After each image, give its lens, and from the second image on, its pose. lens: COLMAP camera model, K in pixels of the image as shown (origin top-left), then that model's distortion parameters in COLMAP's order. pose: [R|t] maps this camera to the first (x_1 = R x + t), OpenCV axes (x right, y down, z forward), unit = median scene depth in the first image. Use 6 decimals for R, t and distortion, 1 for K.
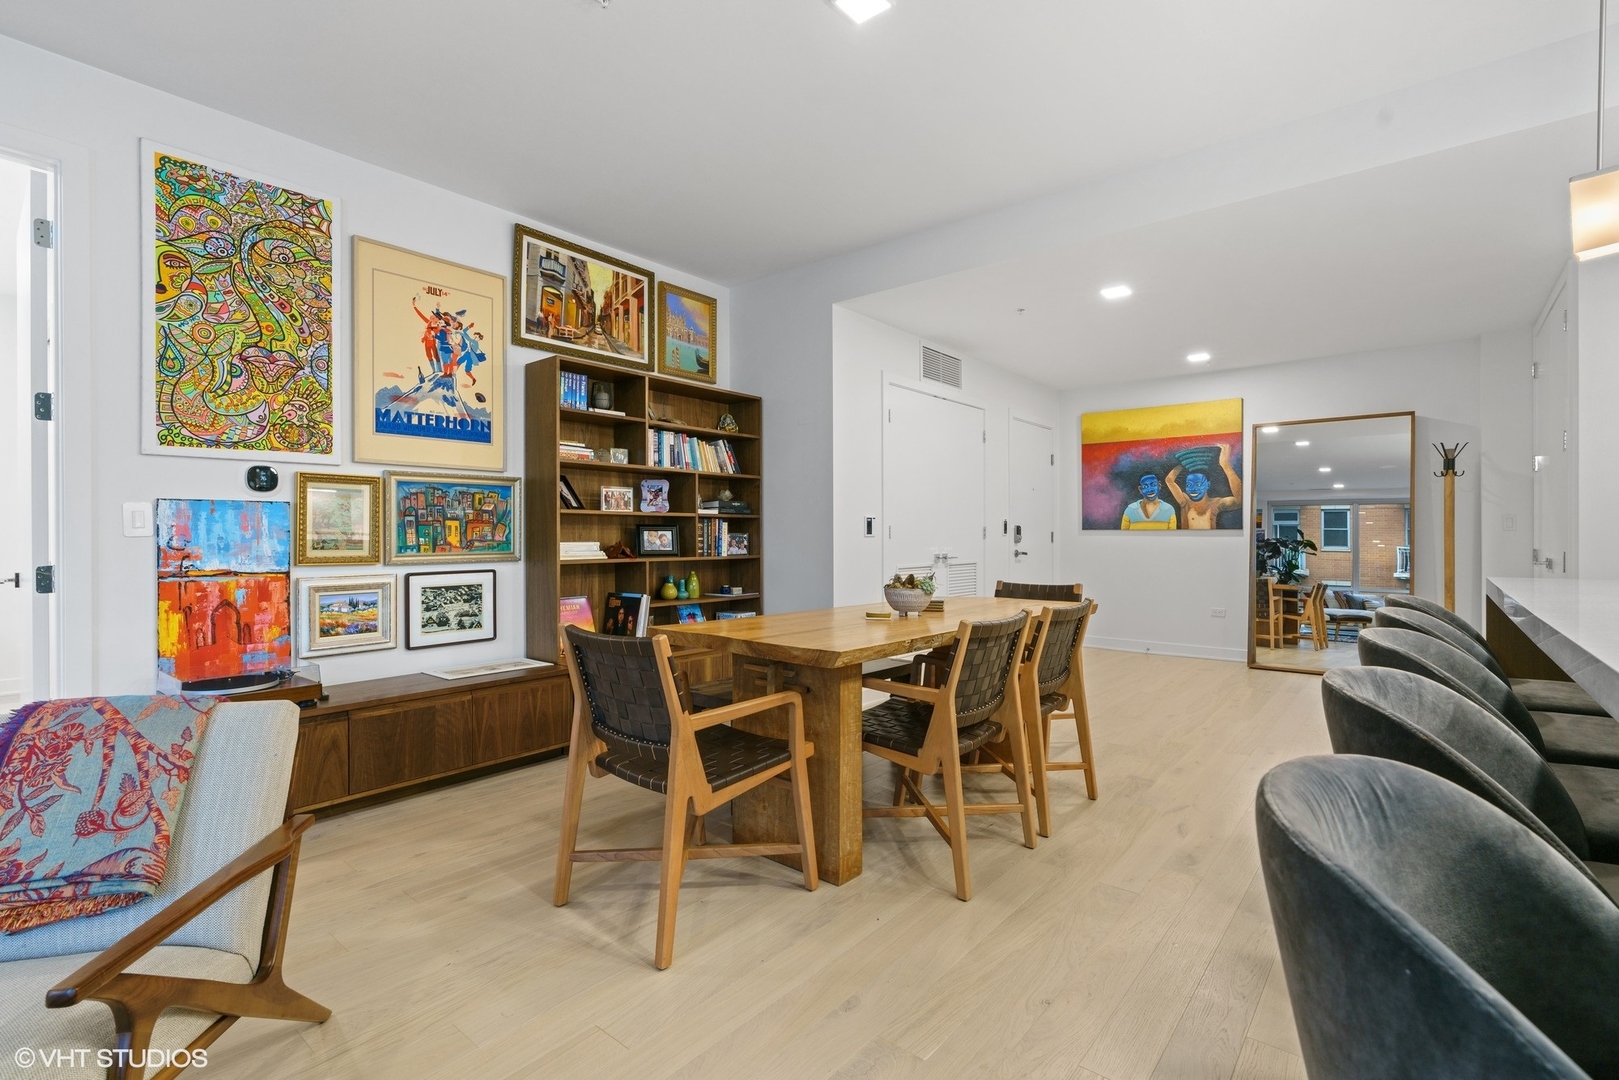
lens RADIAL K [[744.9, 0, 808.7], [0, 744.9, 536.7], [0, 0, 1]] dist [-0.013751, 0.007029]
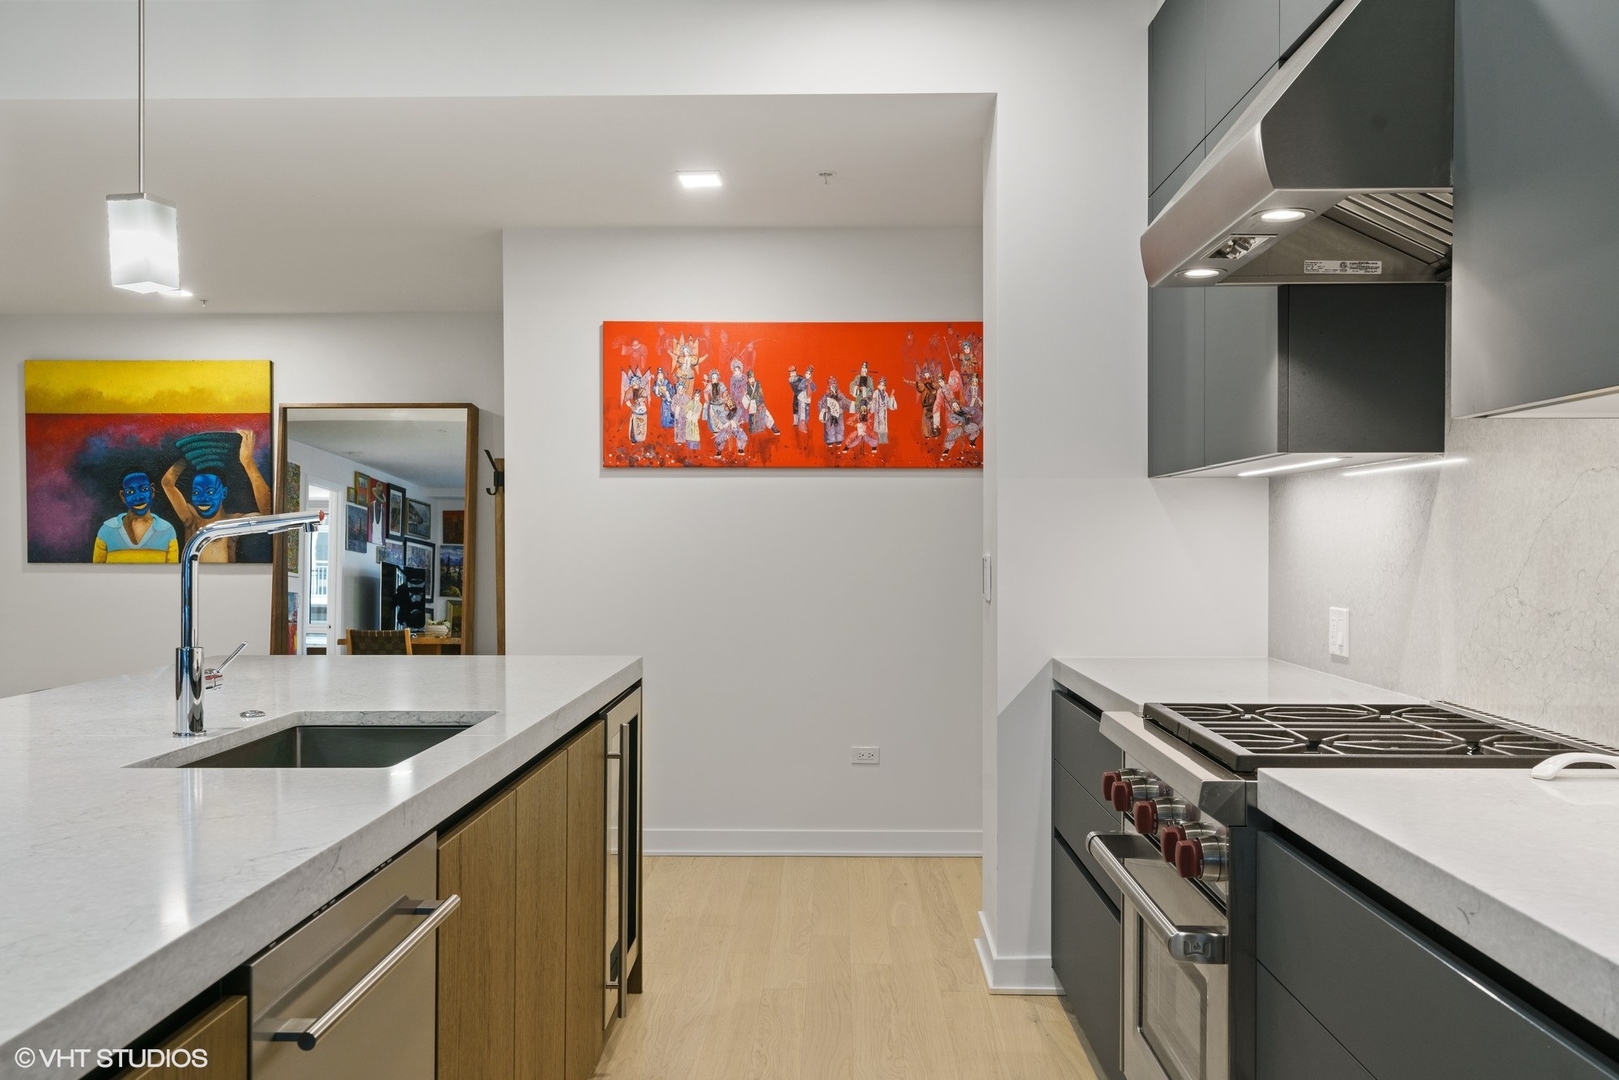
lens RADIAL K [[1351.4, 0, 805.6], [0, 1351.4, 548.3], [0, 0, 1]] dist [0.007010, 0.002010]
pose [[0.781767, -0.001669, 0.623568, 0.361162], [-0.000257, 0.999995, 0.002999, -0.045732], [-0.623571, -0.002504, 0.781763, -0.370033]]
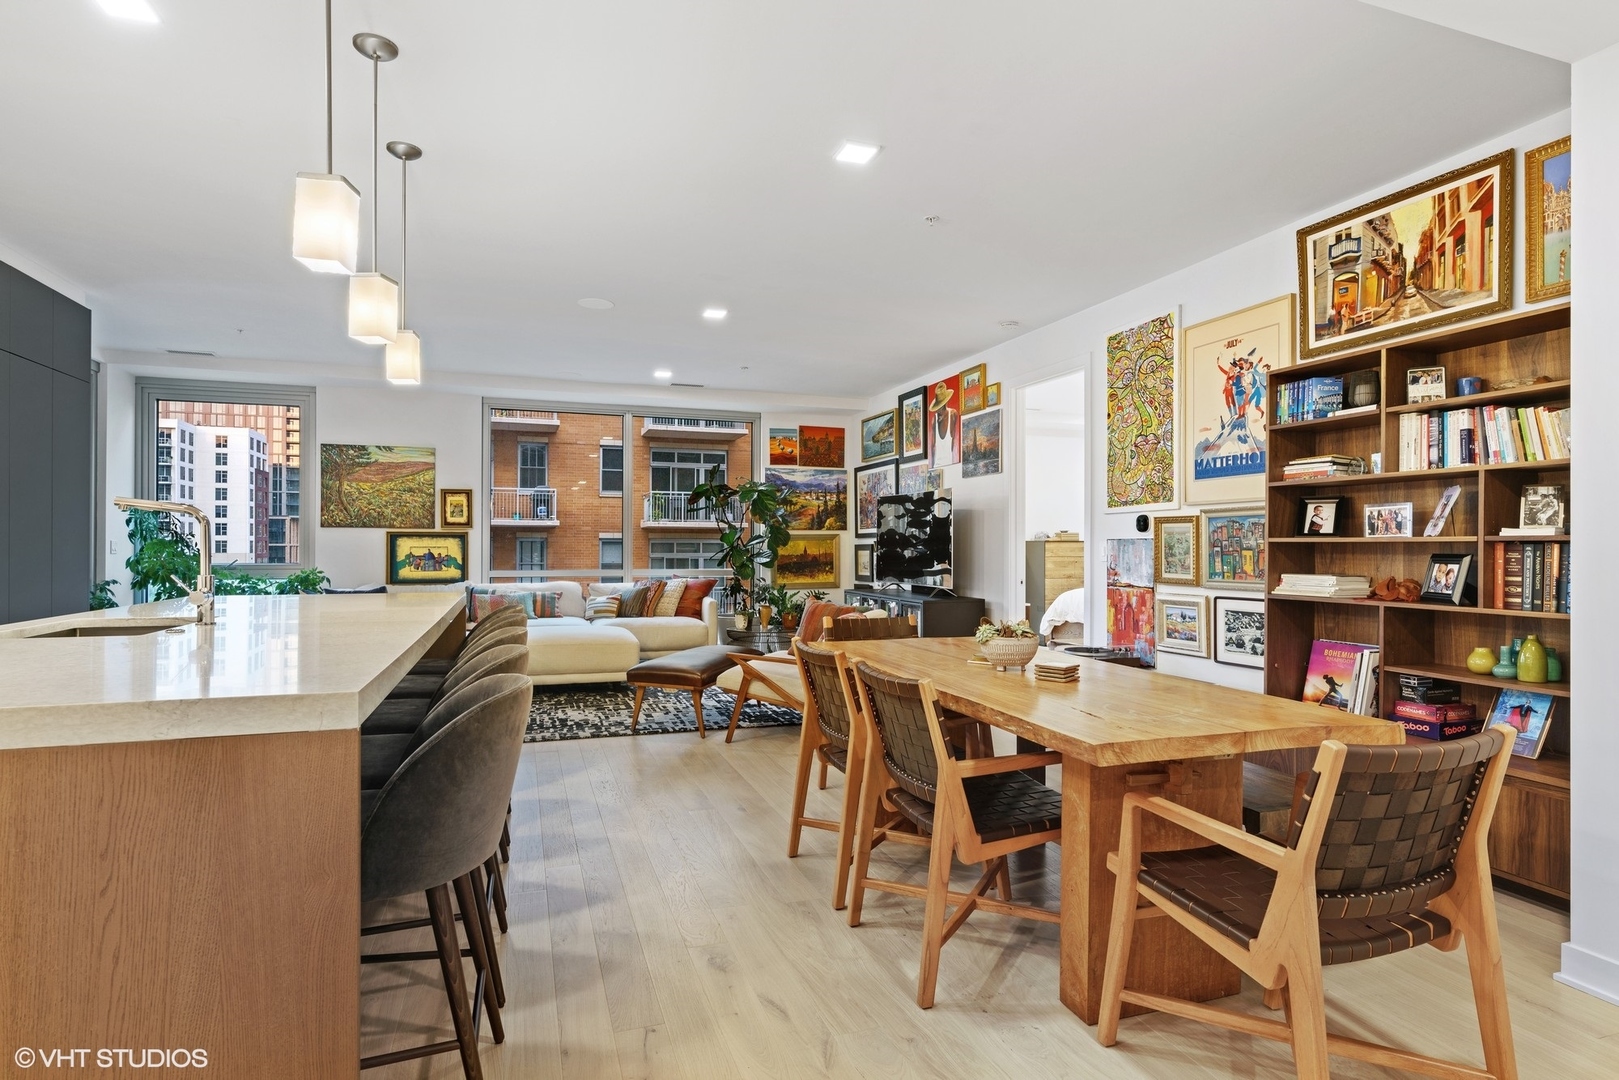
lens RADIAL K [[847.6, 0, 809.5], [0, 847.6, 542.6], [0, 0, 1]] dist [-0.002837, 0.001039]
pose [[-0.514862, -0.005607, -0.857255, 0.869896], [-0.004598, 0.999982, -0.003779, -0.025323], [0.857261, 0.001996, -0.514879, 1.071293]]
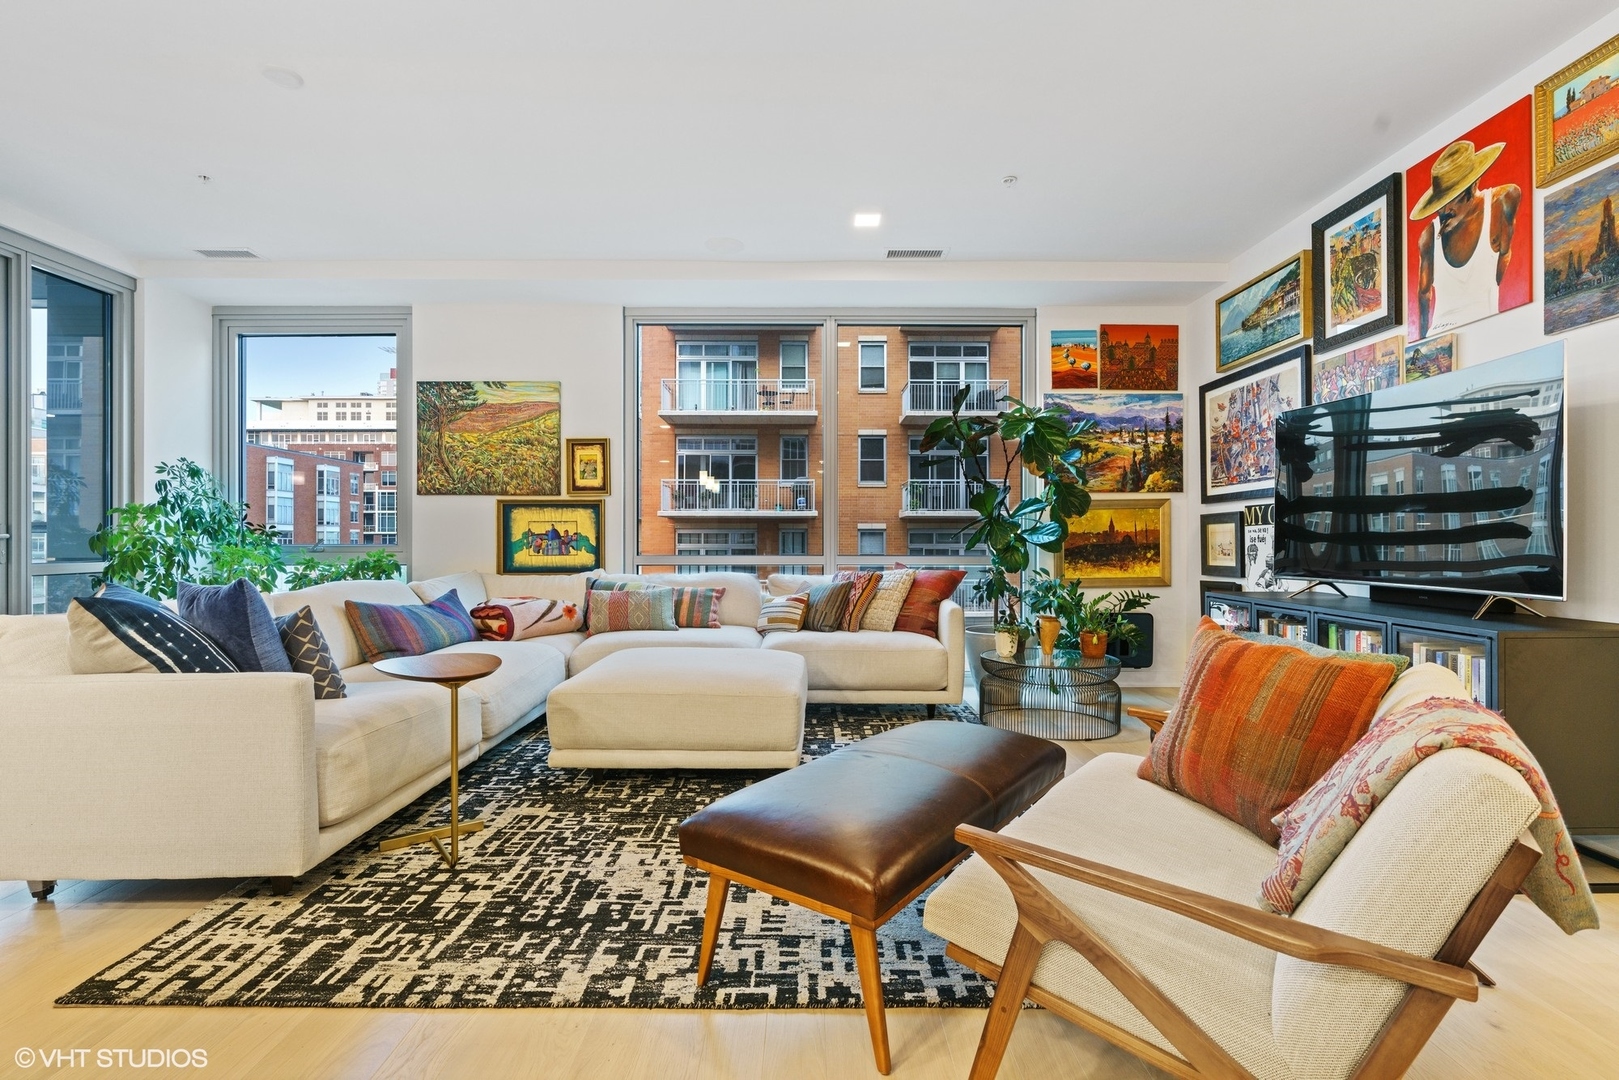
lens RADIAL K [[773.2, 0, 808.9], [0, 773.2, 542.4], [0, 0, 1]] dist [-0.012592, 0.006593]
pose [[-0.763737, 0.001536, -0.645526, 0.038844], [-0.001070, 0.999993, 0.003645, 0.015853], [0.645527, 0.003474, -0.763730, 0.474611]]
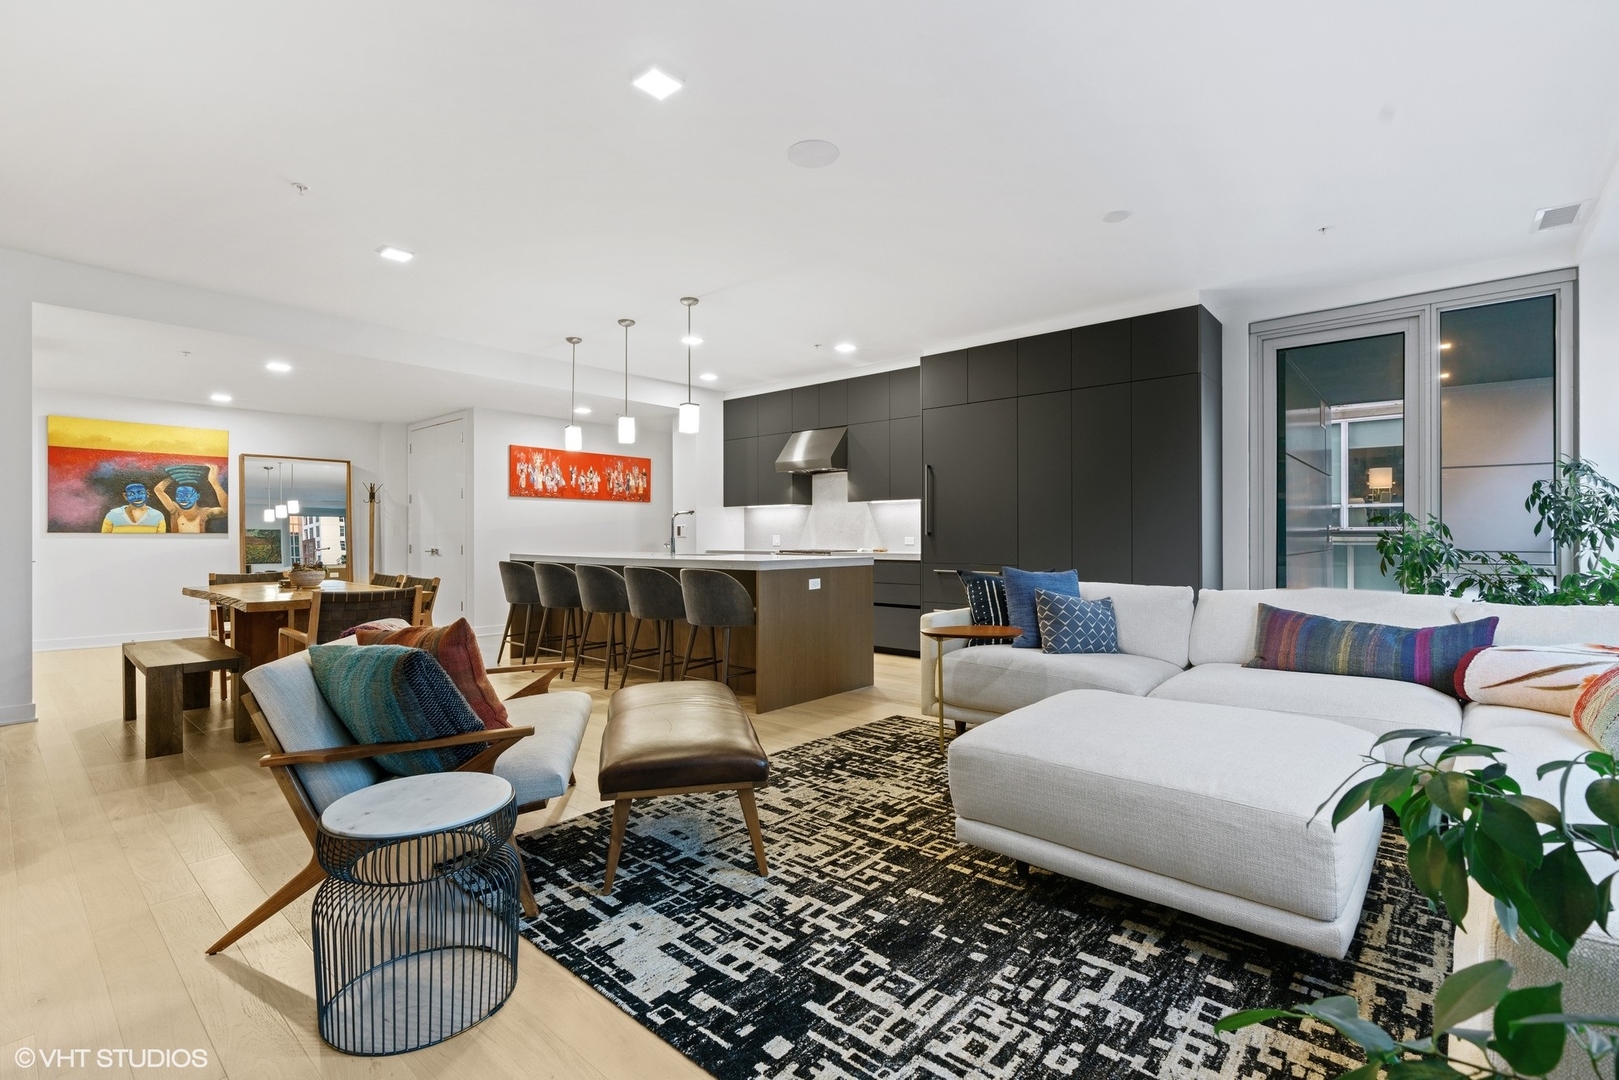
lens RADIAL K [[728.6, 0, 809.5], [0, 728.6, 540.0], [0, 0, 1]] dist [-0.013251, 0.006679]
pose [[0.020655, -0.002902, 0.999782, -1.108315], [0.003700, 0.999989, 0.002826, 0.003364], [-0.999780, 0.003641, 0.020665, -0.054721]]
